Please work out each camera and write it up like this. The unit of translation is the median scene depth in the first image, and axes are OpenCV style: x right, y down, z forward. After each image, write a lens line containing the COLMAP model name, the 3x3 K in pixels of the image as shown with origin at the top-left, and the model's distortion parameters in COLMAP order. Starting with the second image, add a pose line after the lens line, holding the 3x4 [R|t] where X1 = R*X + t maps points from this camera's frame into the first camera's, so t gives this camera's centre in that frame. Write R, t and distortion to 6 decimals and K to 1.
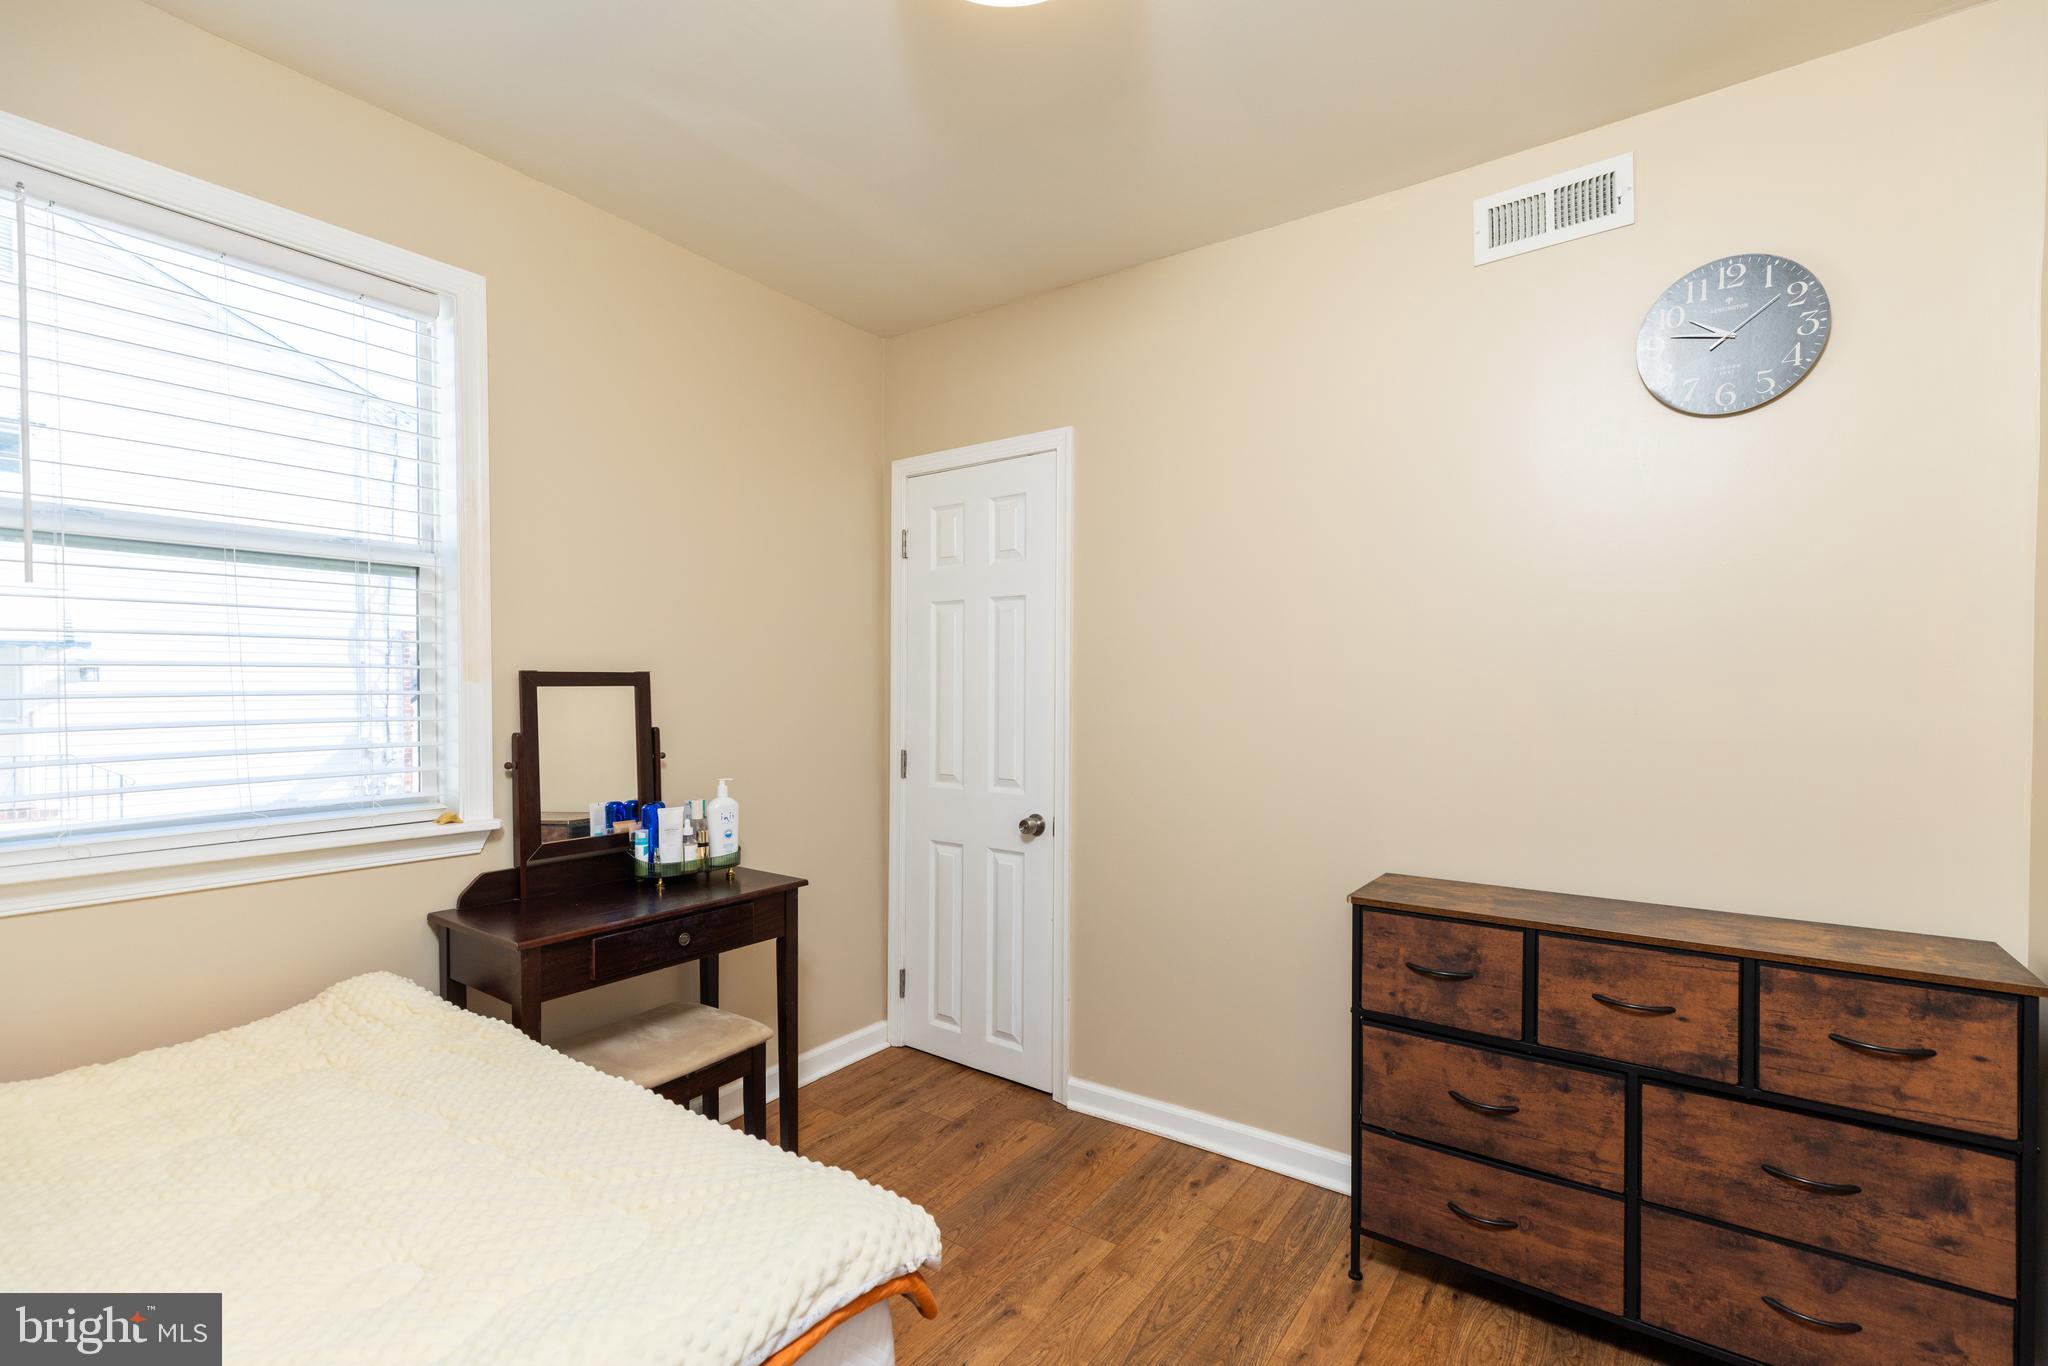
lens RADIAL K [[916.3, 0, 1024.7], [0, 916.3, 690.3], [0, 0, 1]] dist [-0.000345, -0.000241]
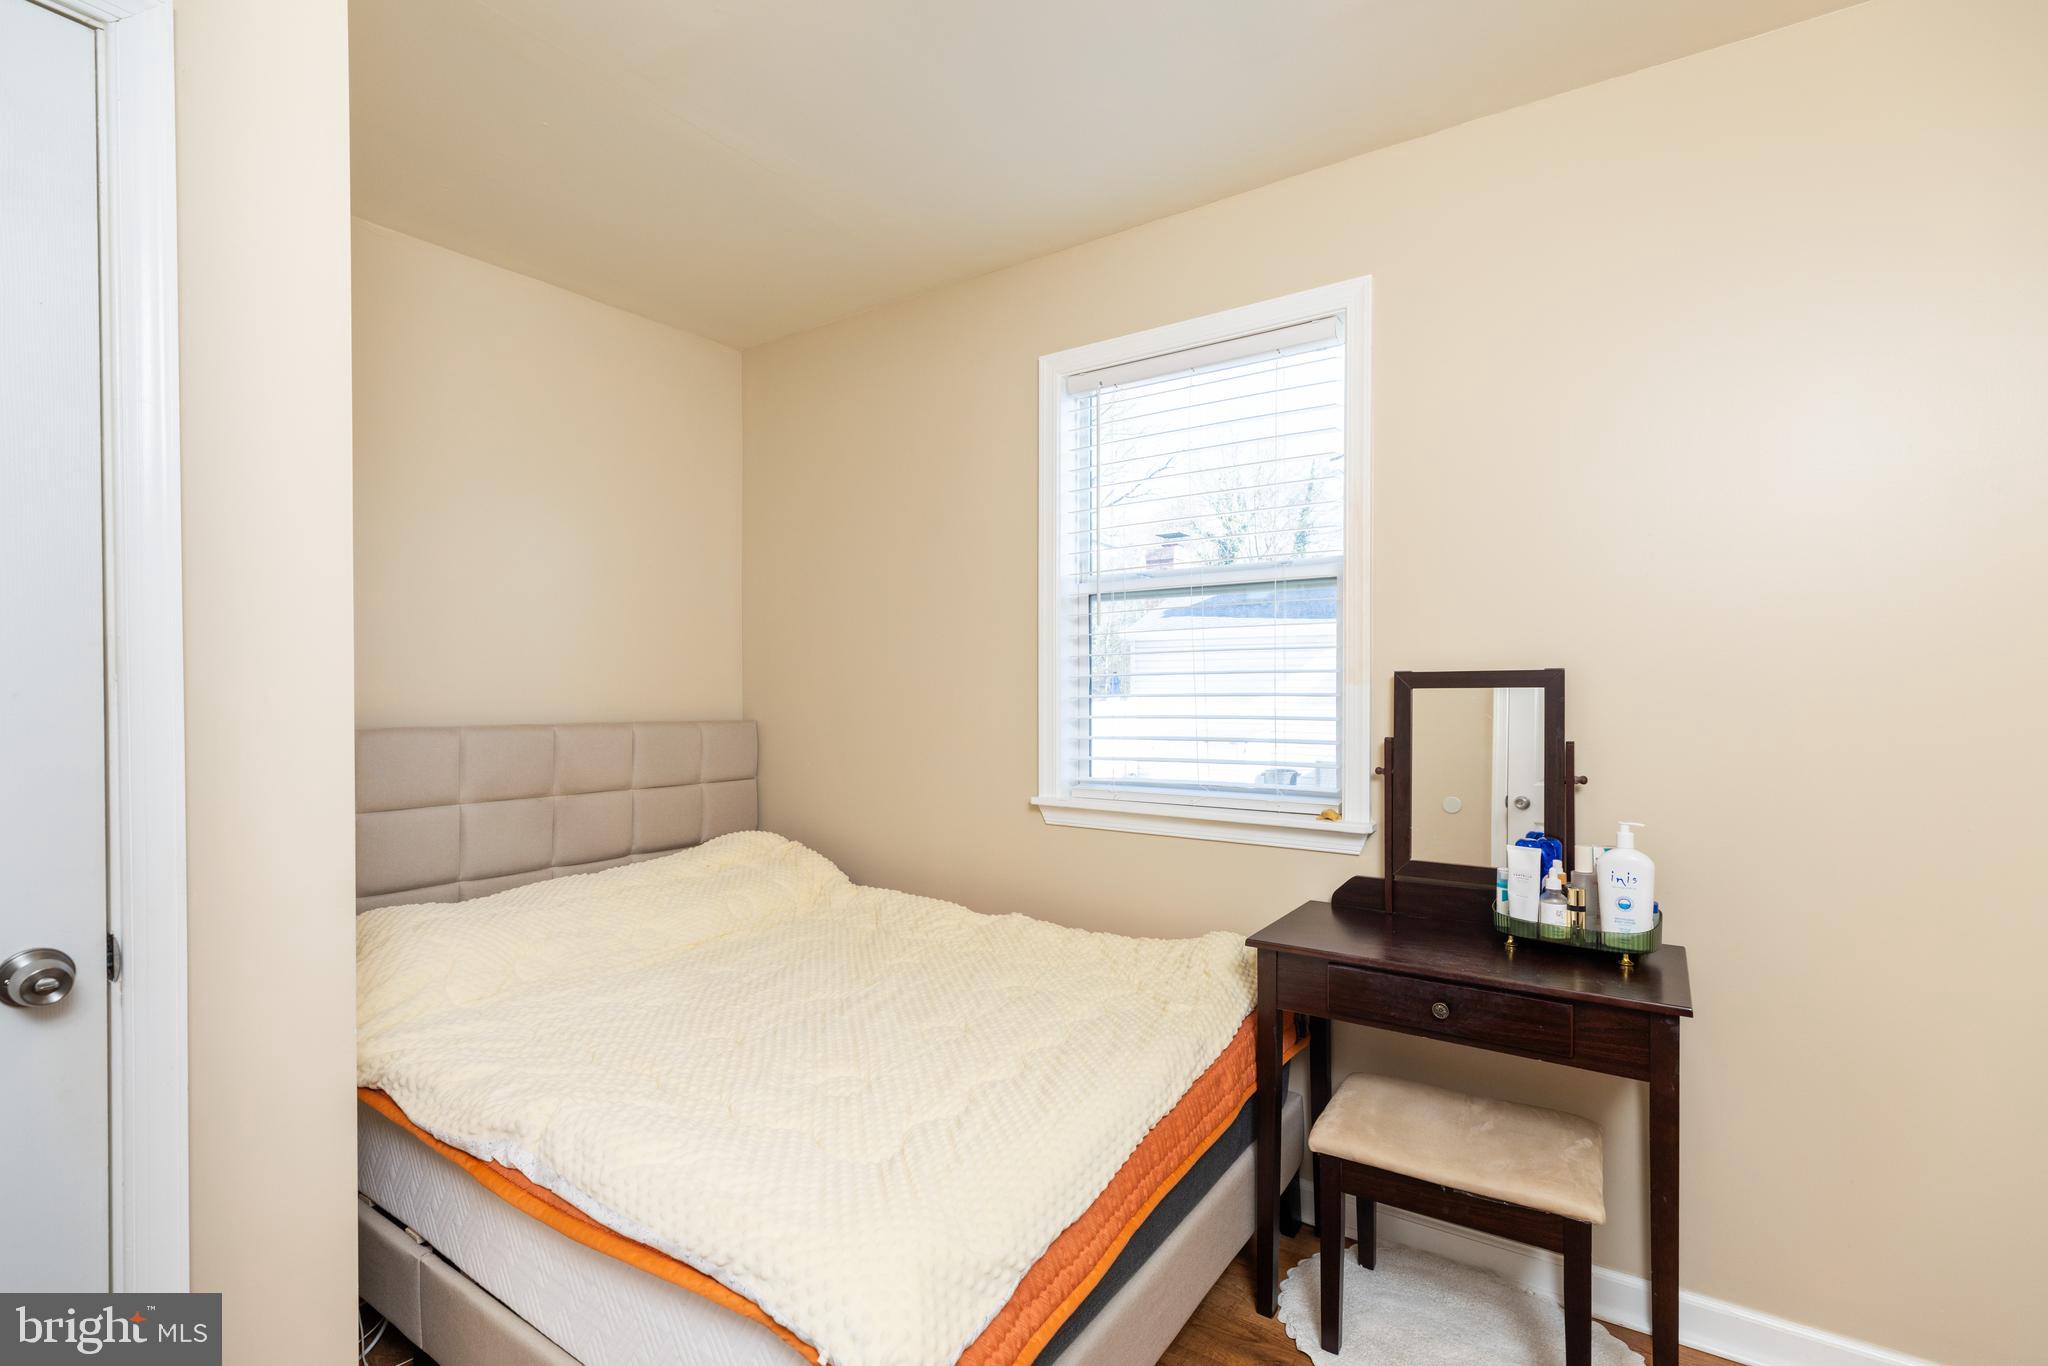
lens RADIAL K [[916.3, 0, 1024.7], [0, 916.3, 690.3], [0, 0, 1]] dist [-0.000345, -0.000241]
pose [[0.026296, 0.000101, -0.999654, 0.373952], [-0.000599, 1.000000, 0.000085, -0.002275], [0.999654, 0.000597, 0.026296, 0.577008]]
